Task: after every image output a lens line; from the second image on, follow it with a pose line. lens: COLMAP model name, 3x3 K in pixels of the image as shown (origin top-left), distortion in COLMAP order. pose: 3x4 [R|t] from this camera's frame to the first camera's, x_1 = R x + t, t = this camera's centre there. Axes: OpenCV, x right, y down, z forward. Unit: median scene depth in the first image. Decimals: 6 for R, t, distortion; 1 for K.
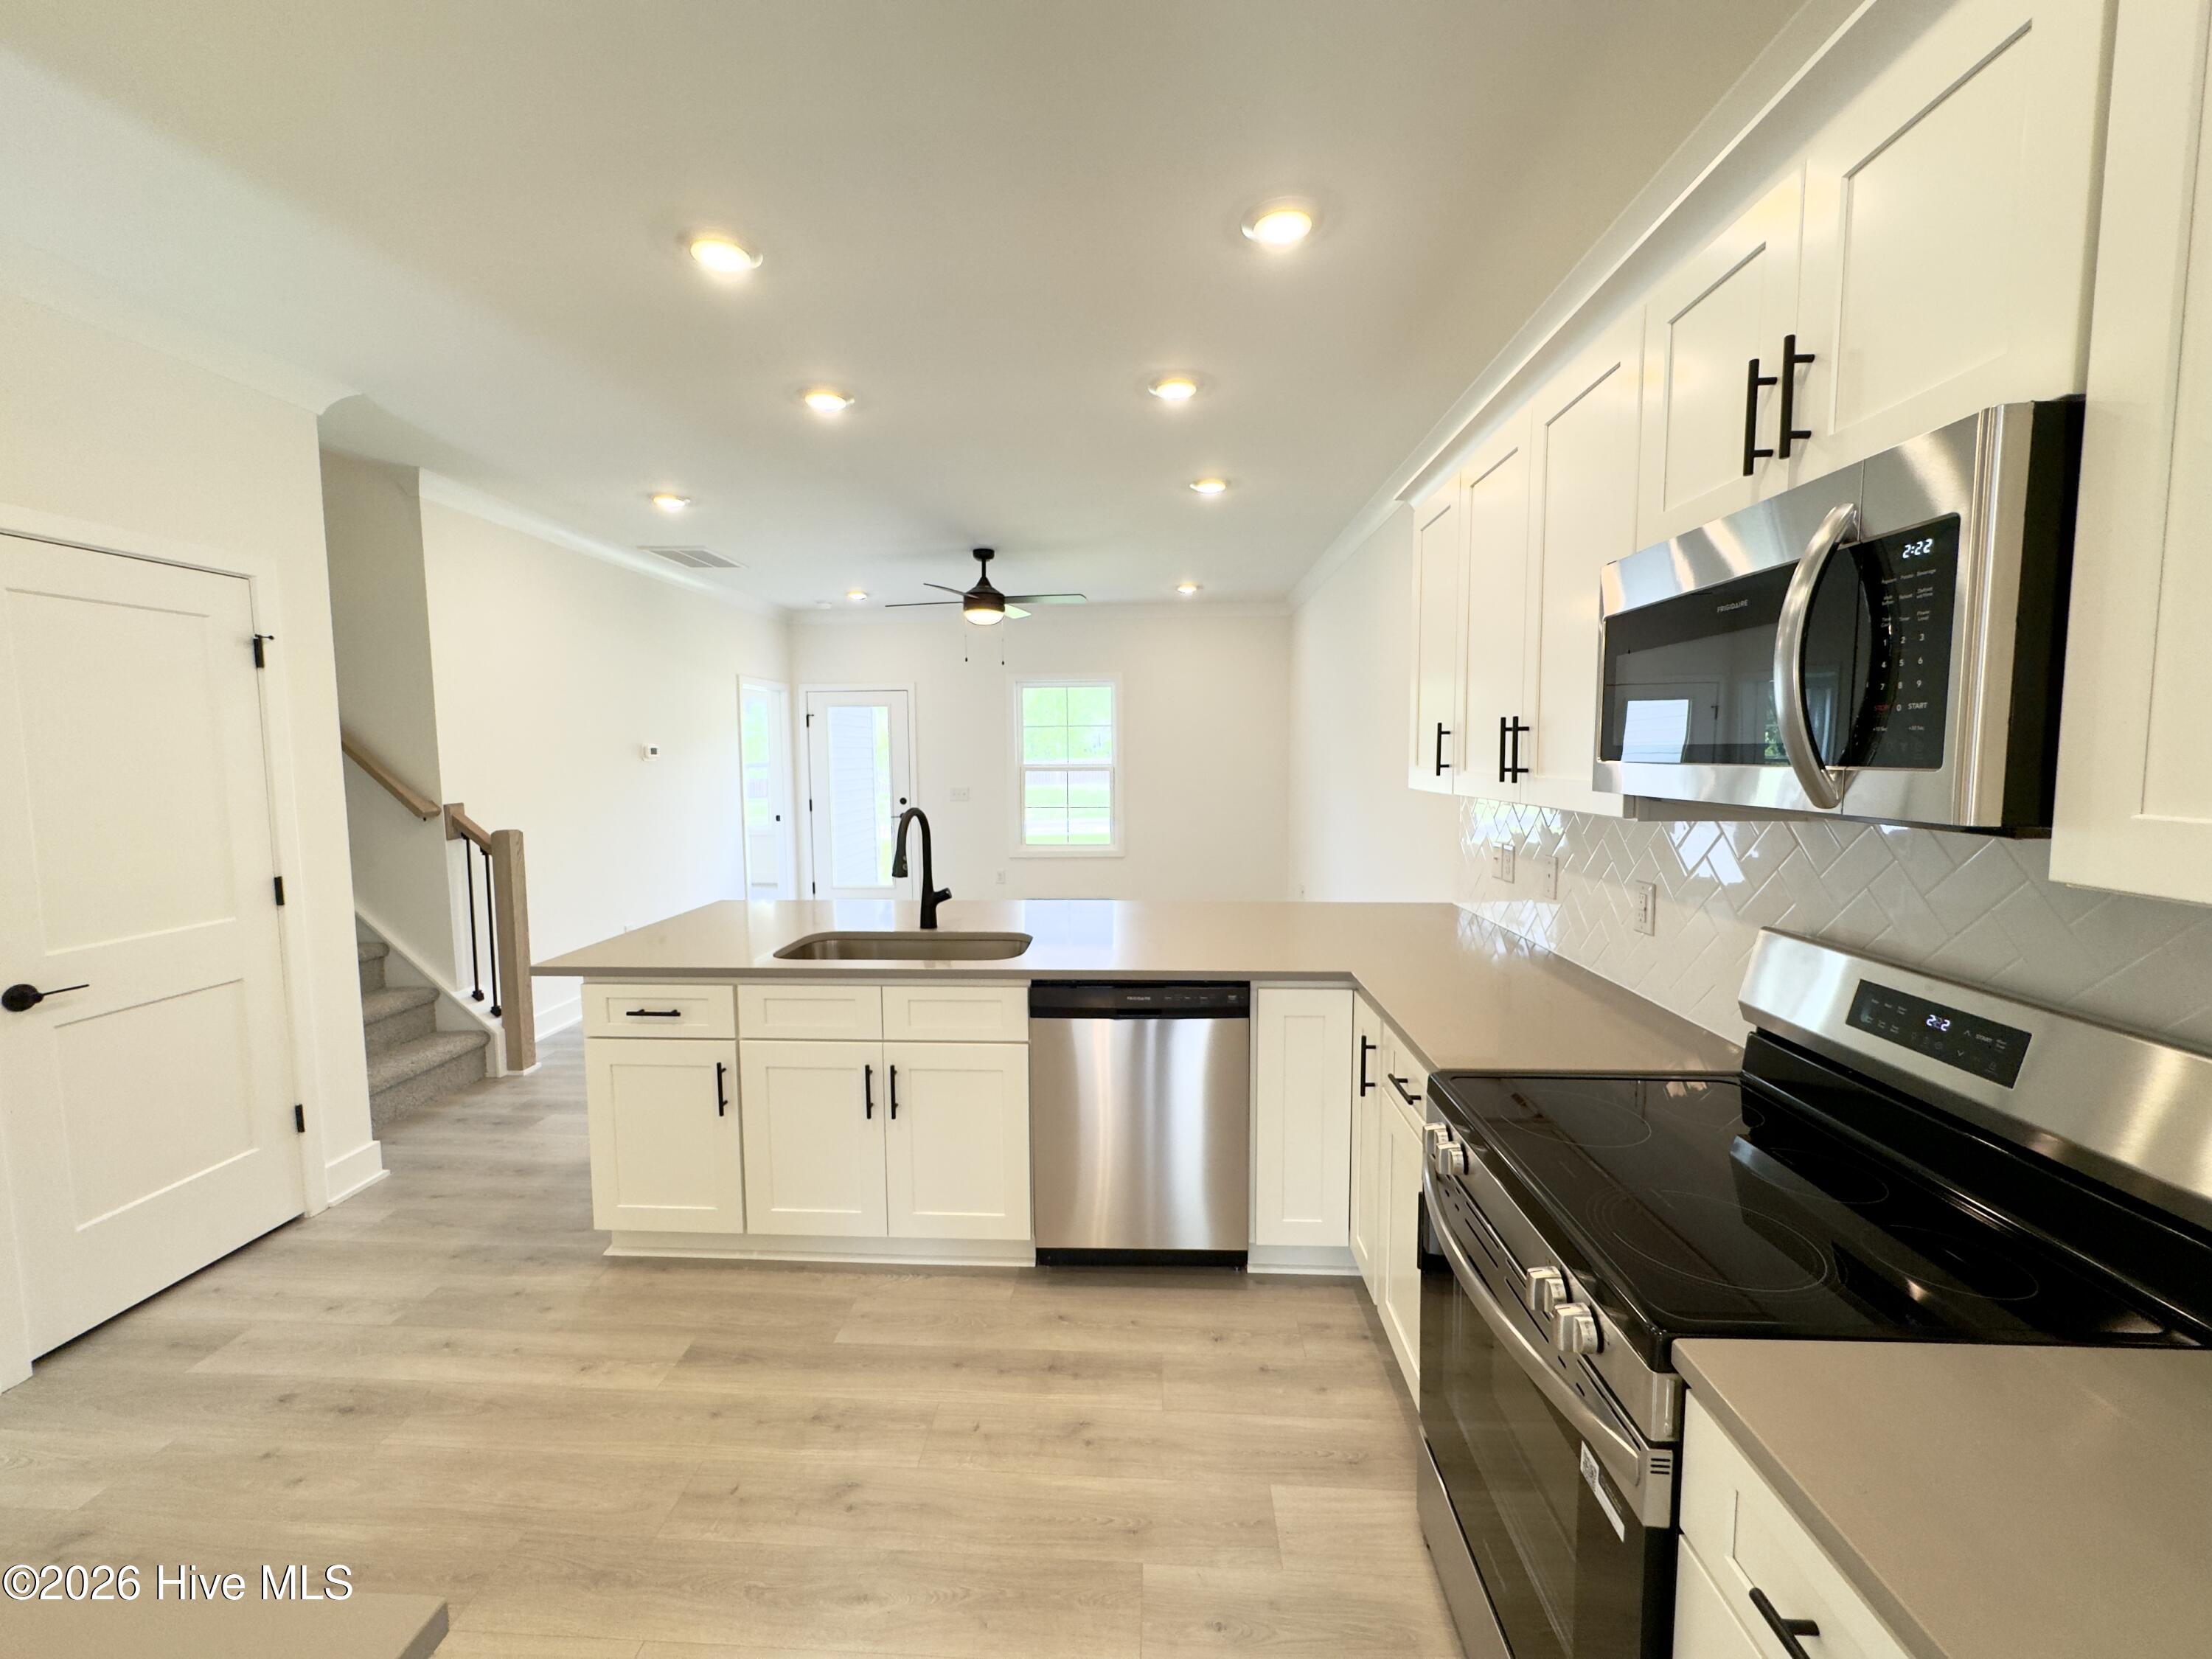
lens RADIAL K [[884.8, 0, 1100.2], [0, 884.8, 823.4], [0, 0, 1]] dist [-0.001447, 0.000418]
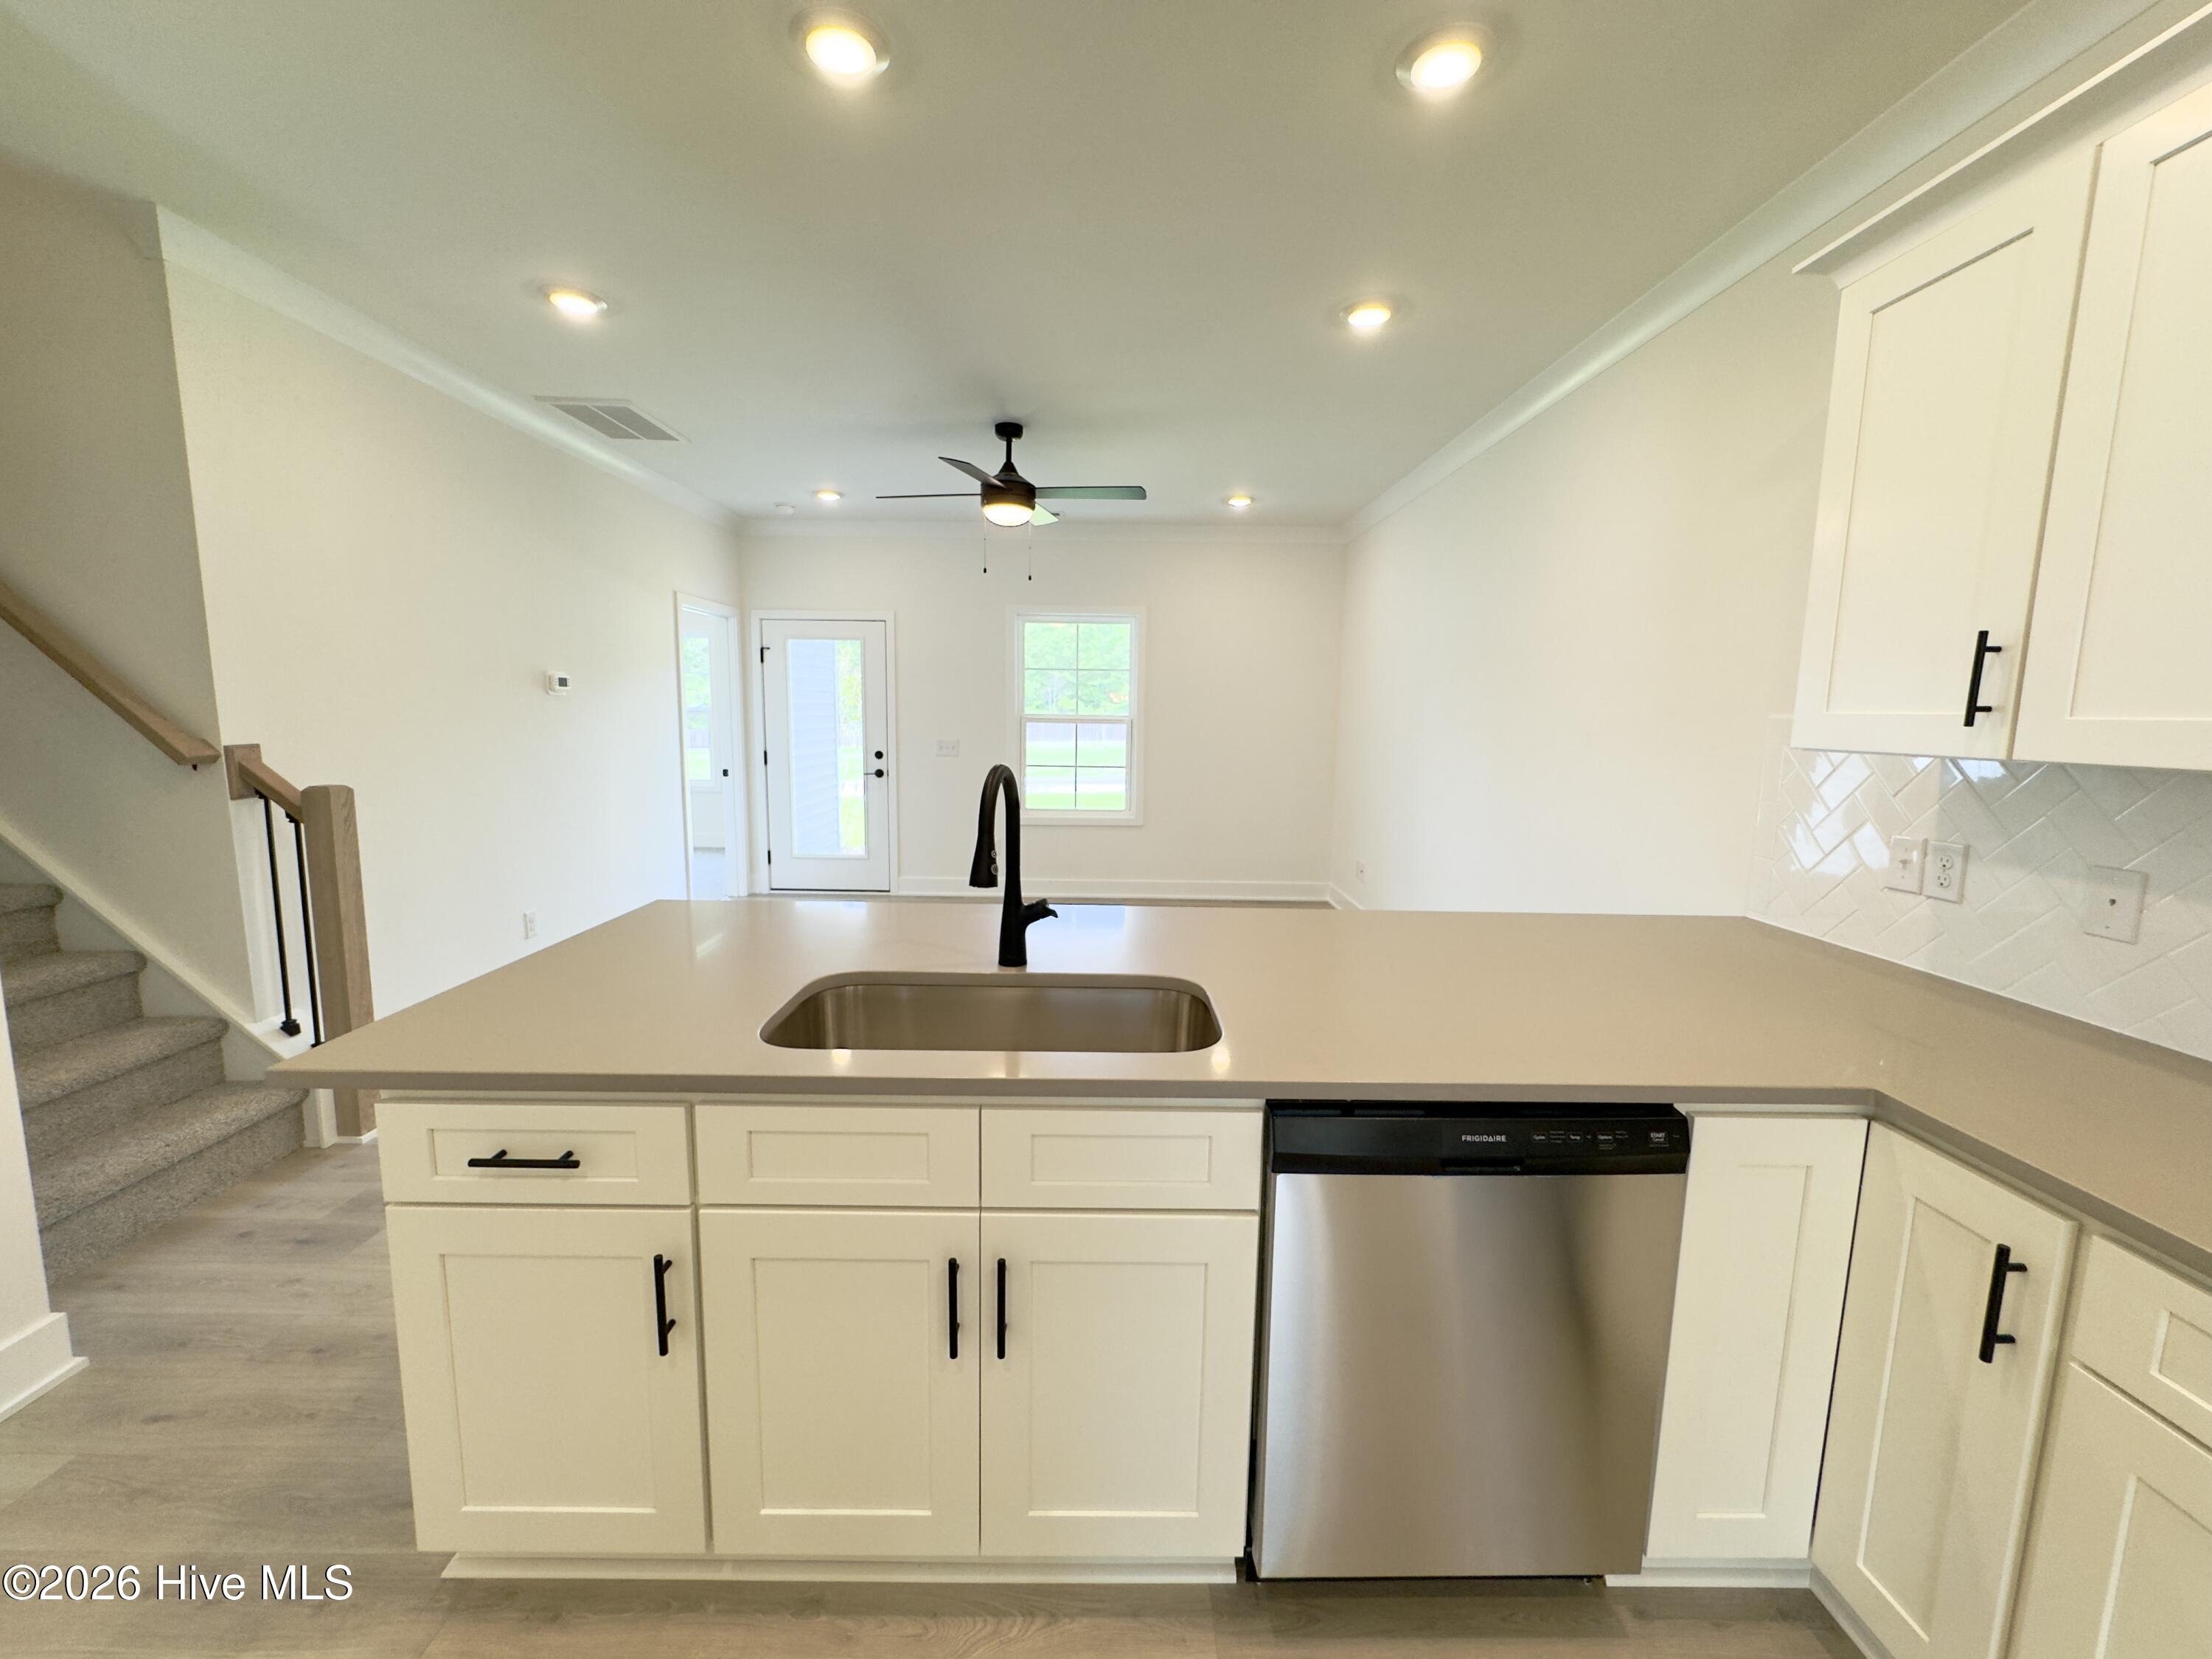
lens RADIAL K [[884.8, 0, 1102.1], [0, 884.8, 824.7], [0, 0, 1]] dist [-0.001447, 0.000418]
pose [[0.997772, 0.014543, 0.065117, -0.215956], [-0.017612, 0.998748, 0.046816, -0.008217], [-0.064355, -0.047859, 0.996779, 0.494534]]
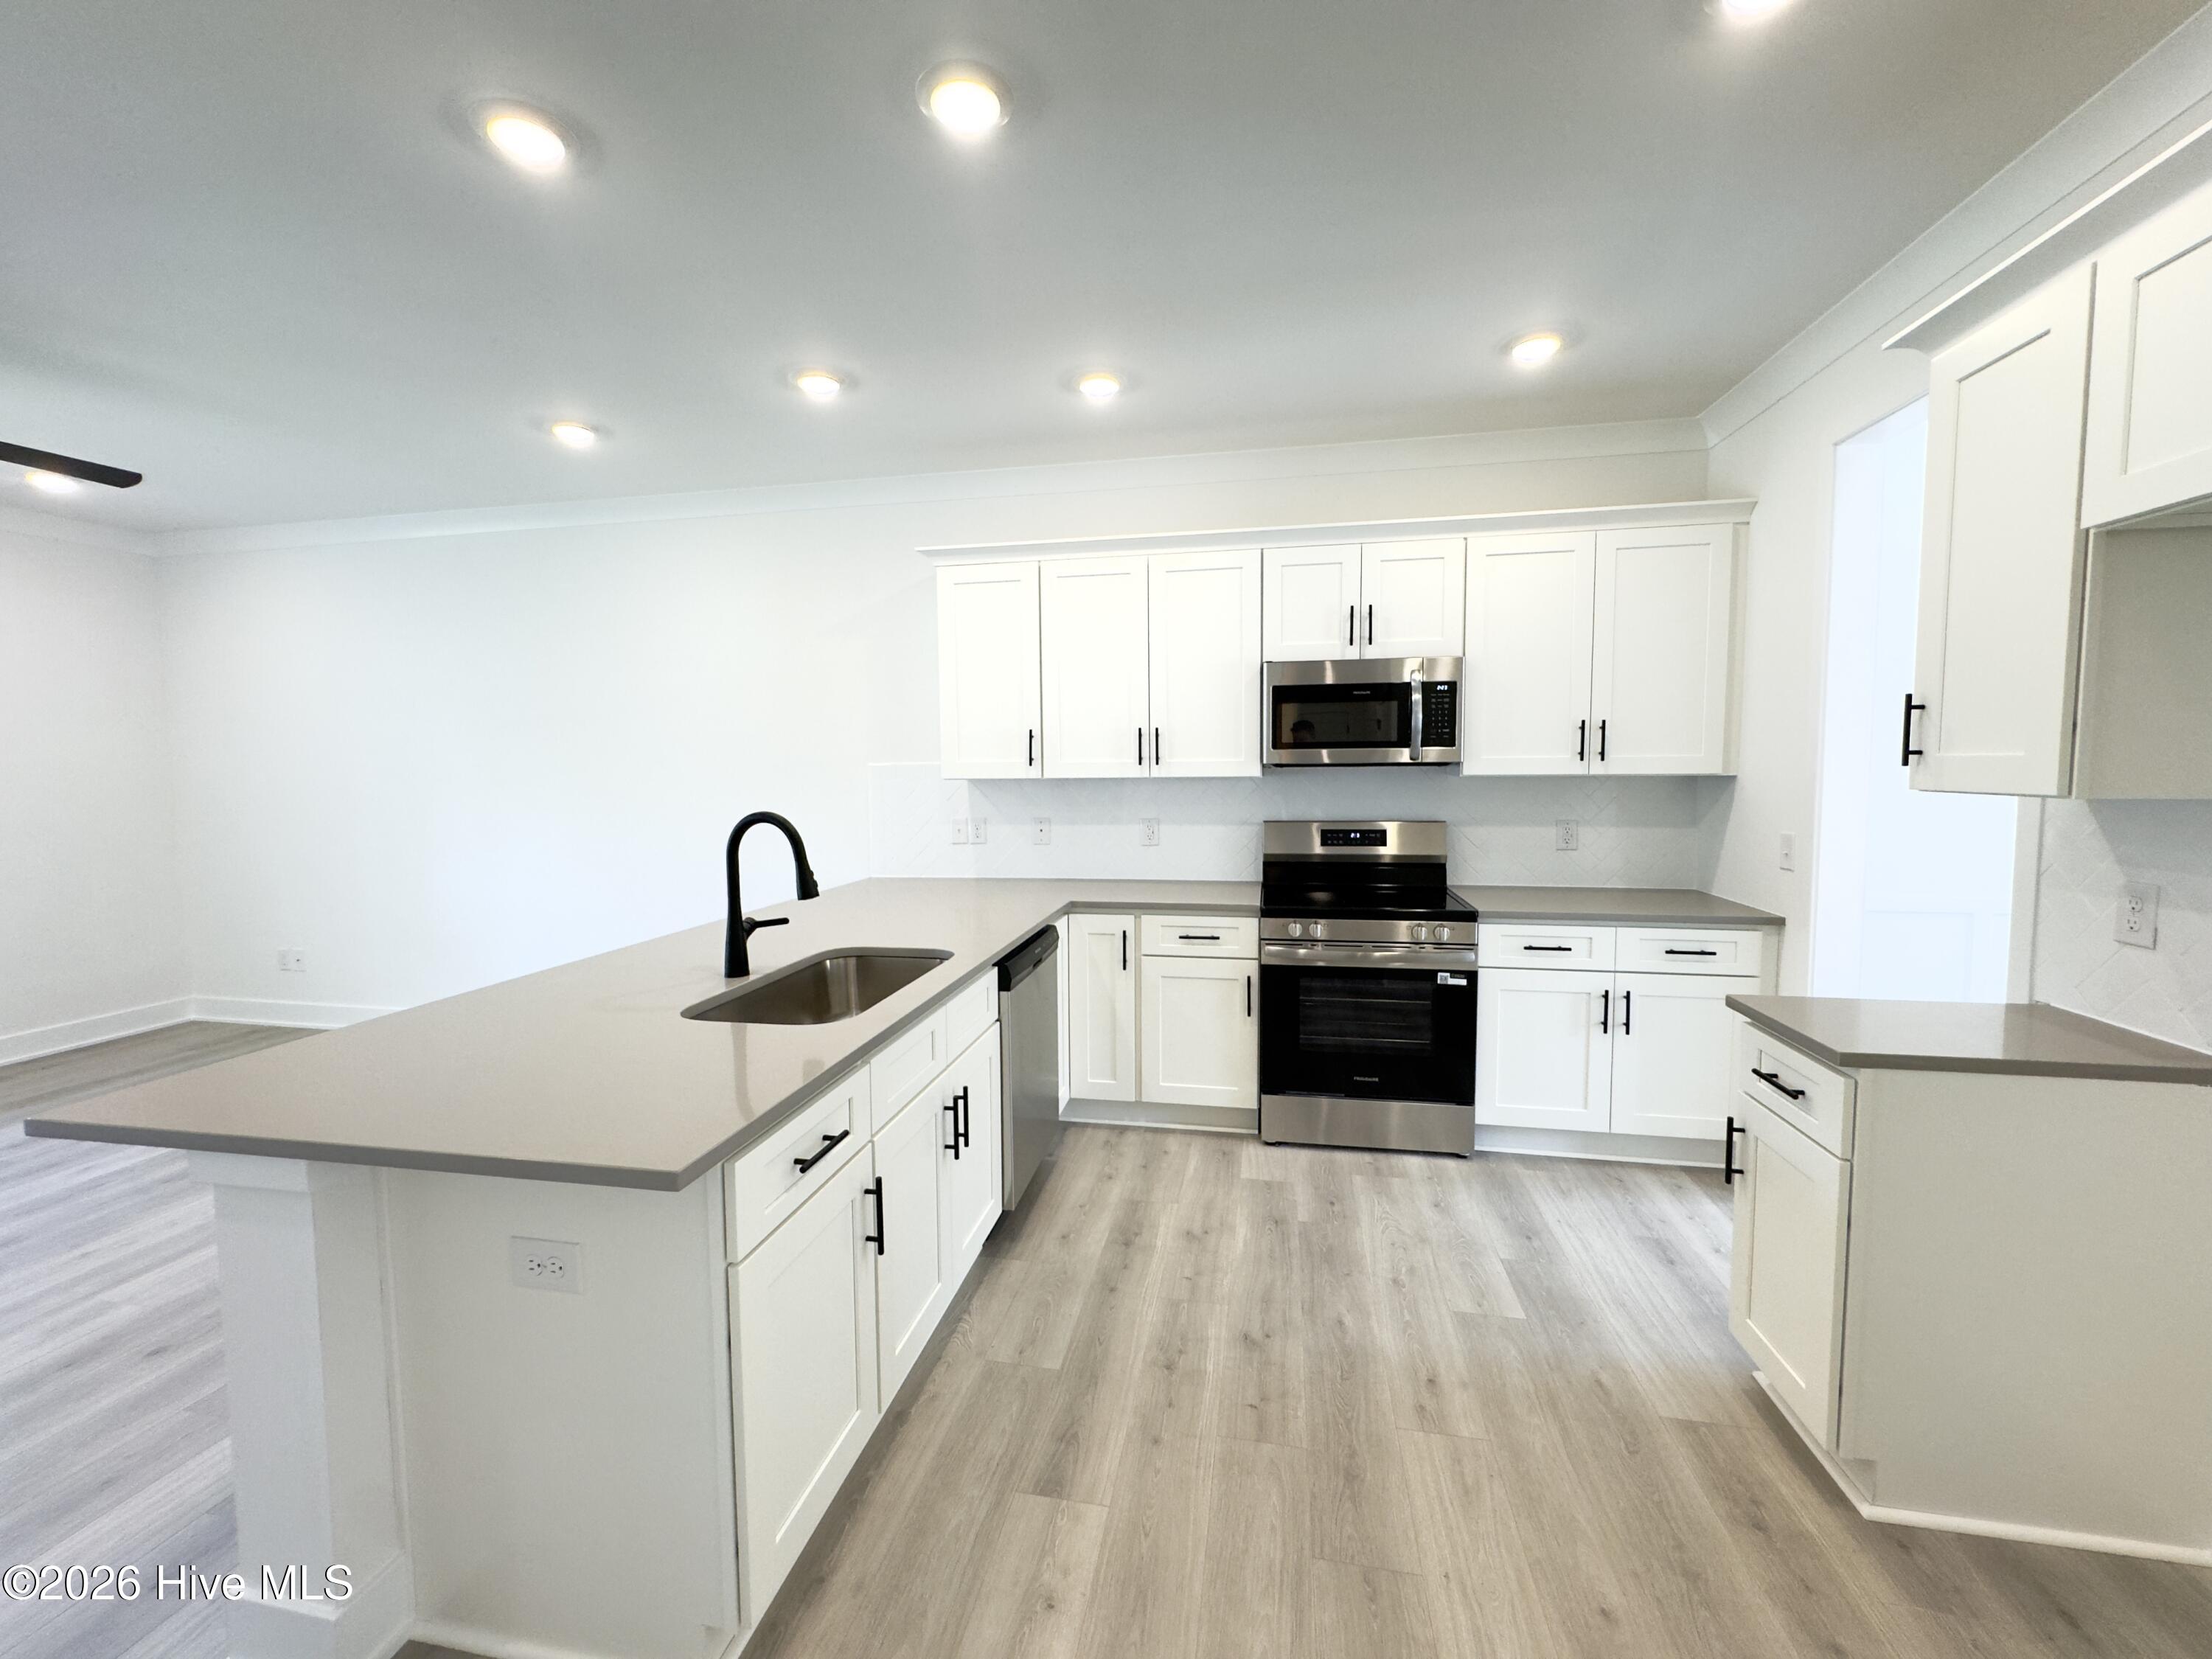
lens RADIAL K [[884.8, 0, 1107.2], [0, 884.8, 816.8], [0, 0, 1]] dist [-0.001447, 0.000418]
pose [[0.131443, -0.056248, 0.989727, -1.099761], [0.091831, 0.994787, 0.044339, -0.025526], [-0.987061, 0.085059, 0.135923, 0.720495]]
